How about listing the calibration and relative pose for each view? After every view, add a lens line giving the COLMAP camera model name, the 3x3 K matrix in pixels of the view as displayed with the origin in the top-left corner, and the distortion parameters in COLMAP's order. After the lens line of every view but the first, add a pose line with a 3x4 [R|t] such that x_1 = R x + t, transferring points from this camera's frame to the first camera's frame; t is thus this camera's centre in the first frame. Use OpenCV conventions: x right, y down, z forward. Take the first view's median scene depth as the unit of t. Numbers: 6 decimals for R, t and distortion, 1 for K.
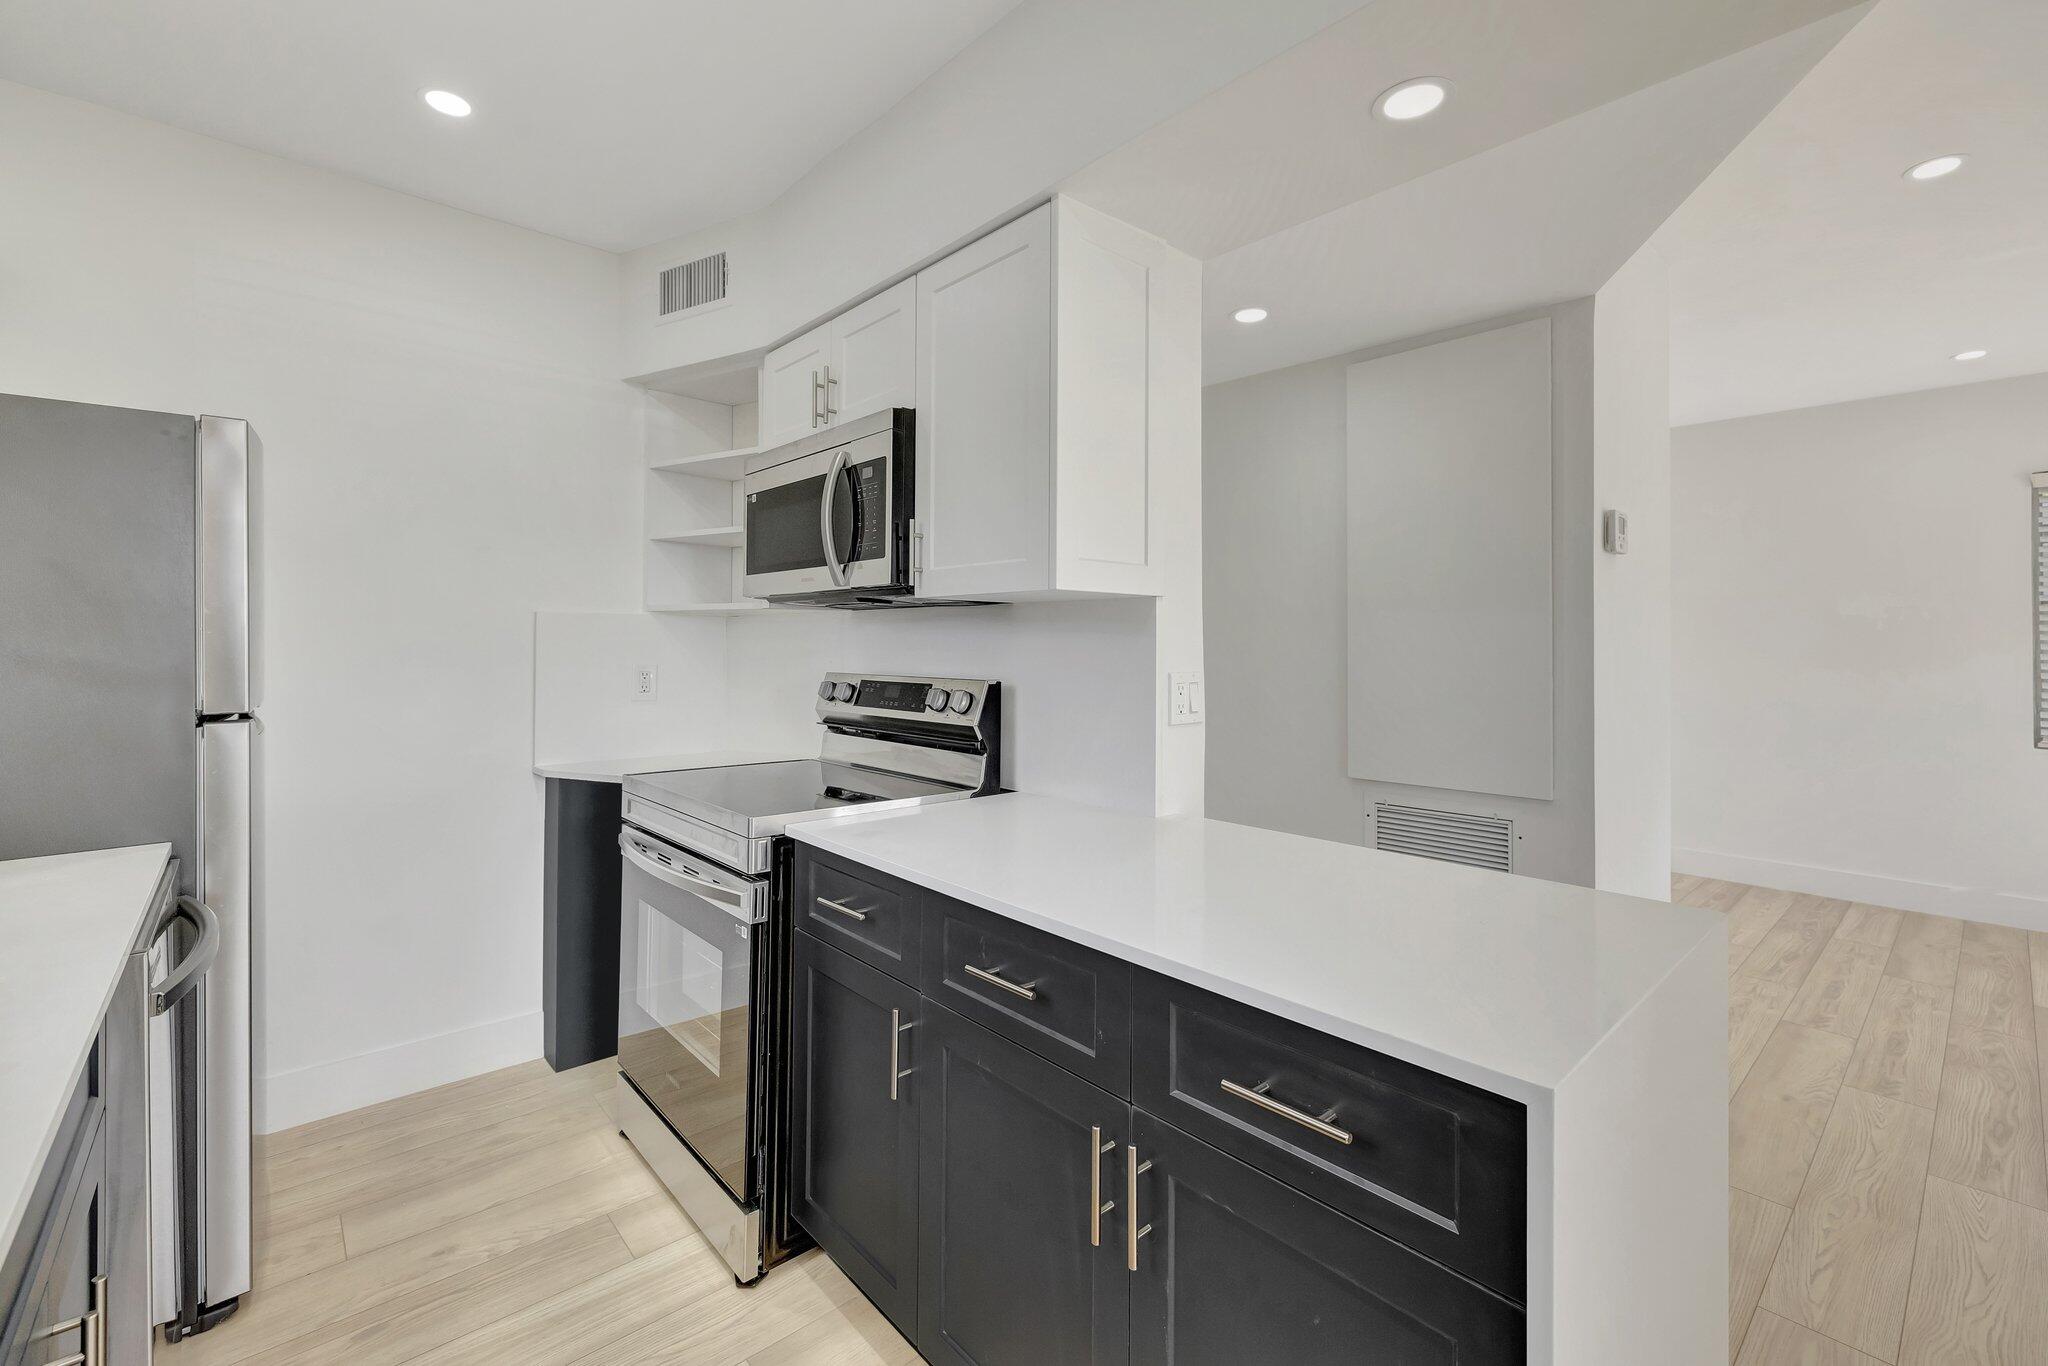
lens RADIAL K [[870.6, 0, 1018.0], [0, 870.6, 634.6], [0, 0, 1]] dist [0.002767, 0.000305]
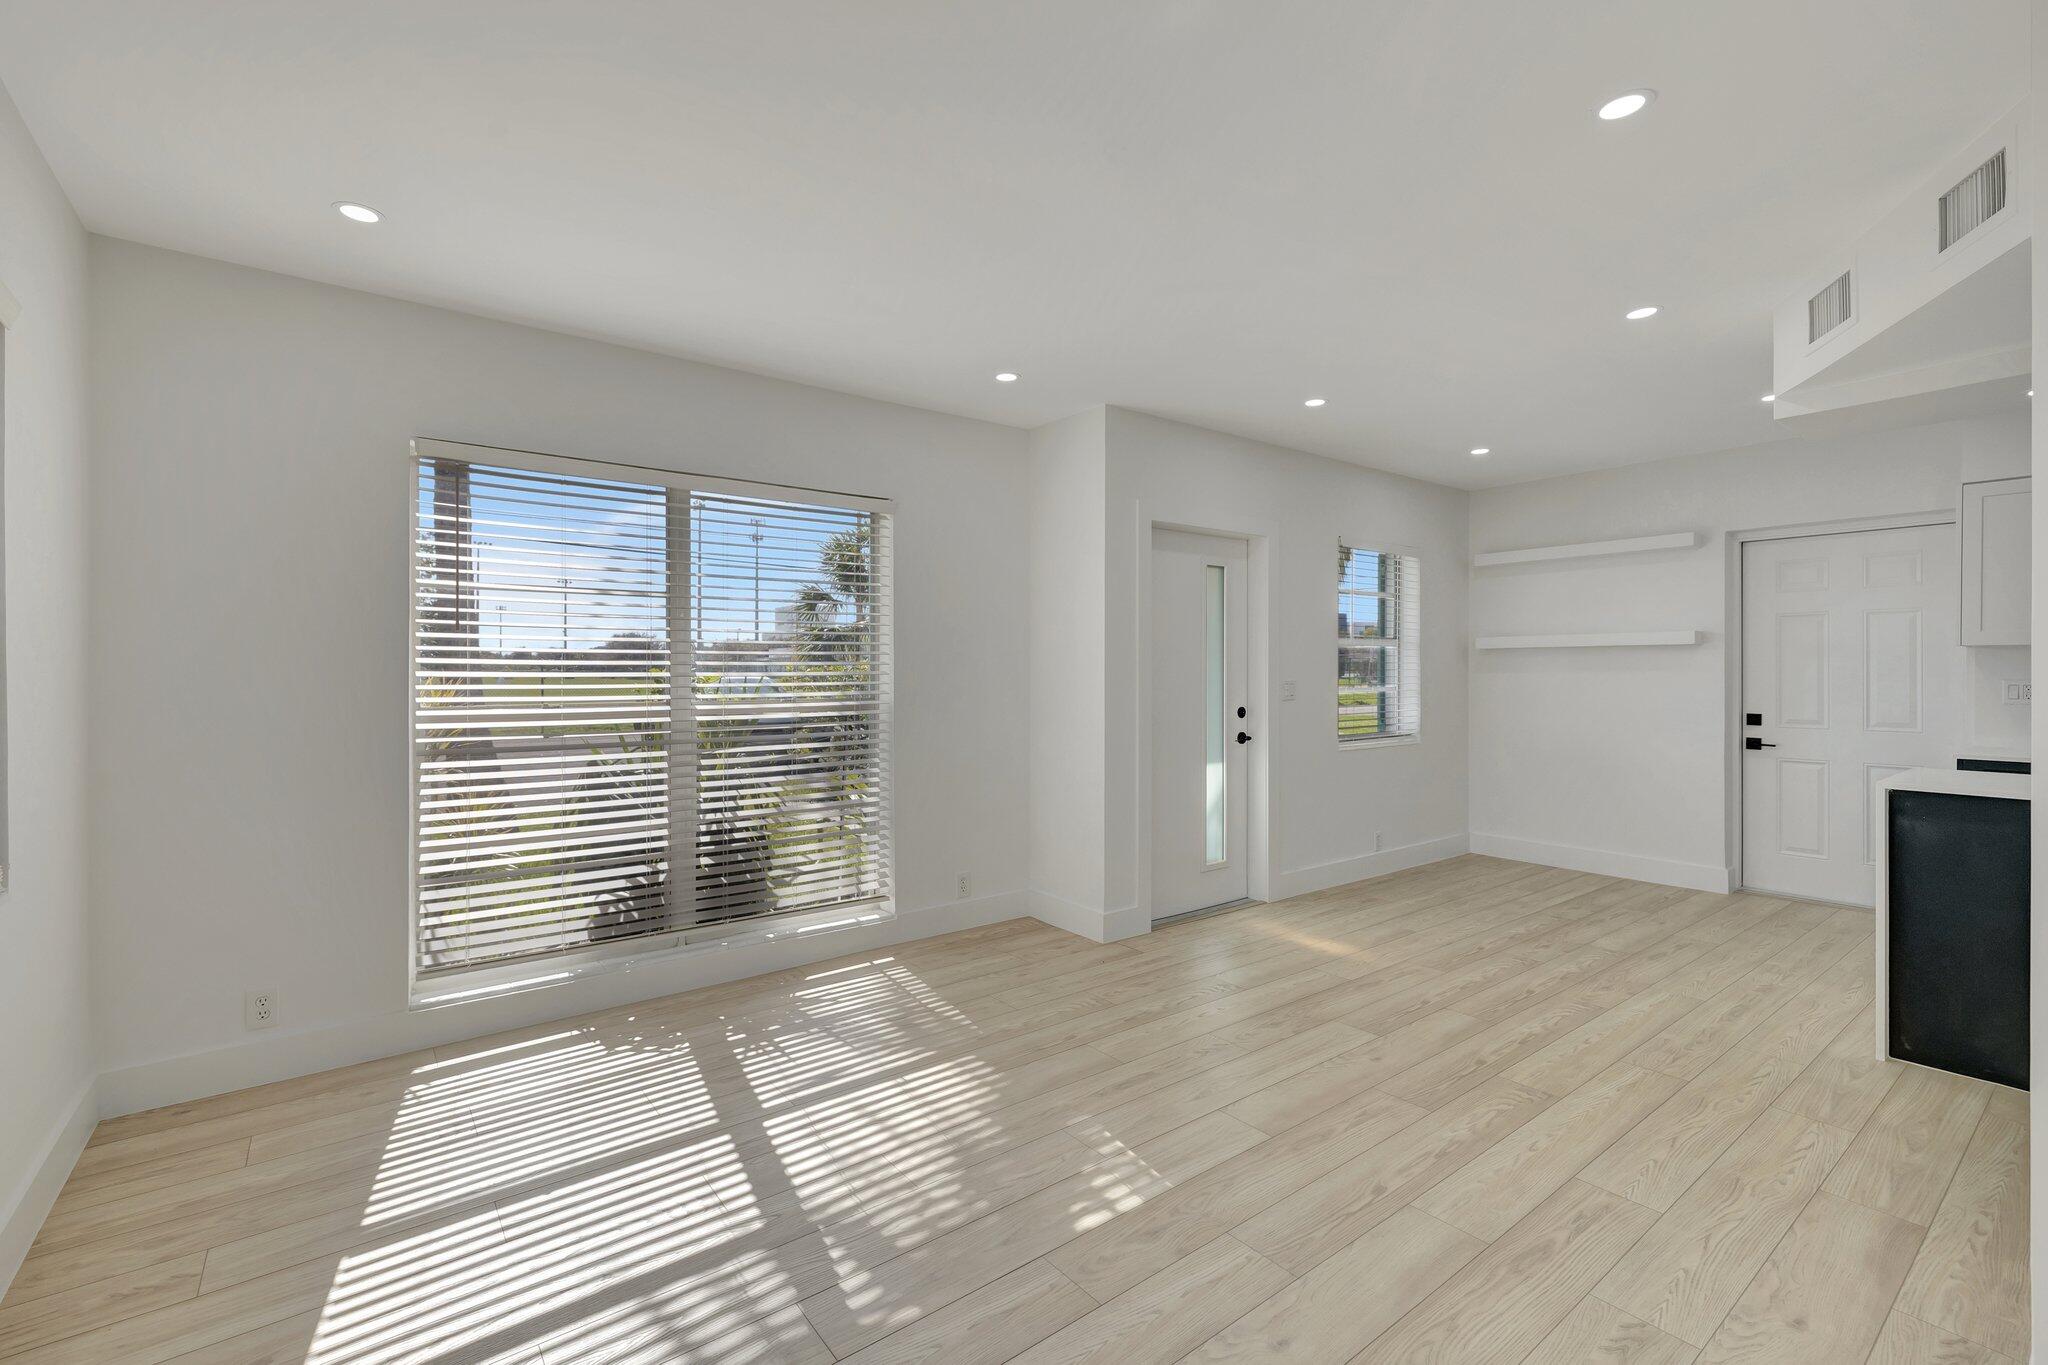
lens RADIAL K [[885.5, 0, 1024.0], [0, 885.5, 682.5], [0, 0, 1]] dist [-0.000848, -0.000410]
pose [[-0.997511, -0.000596, 0.070511, 1.612127], [-0.001365, 0.999940, -0.010858, 0.045204], [-0.070500, -0.010927, -0.997452, 1.950255]]
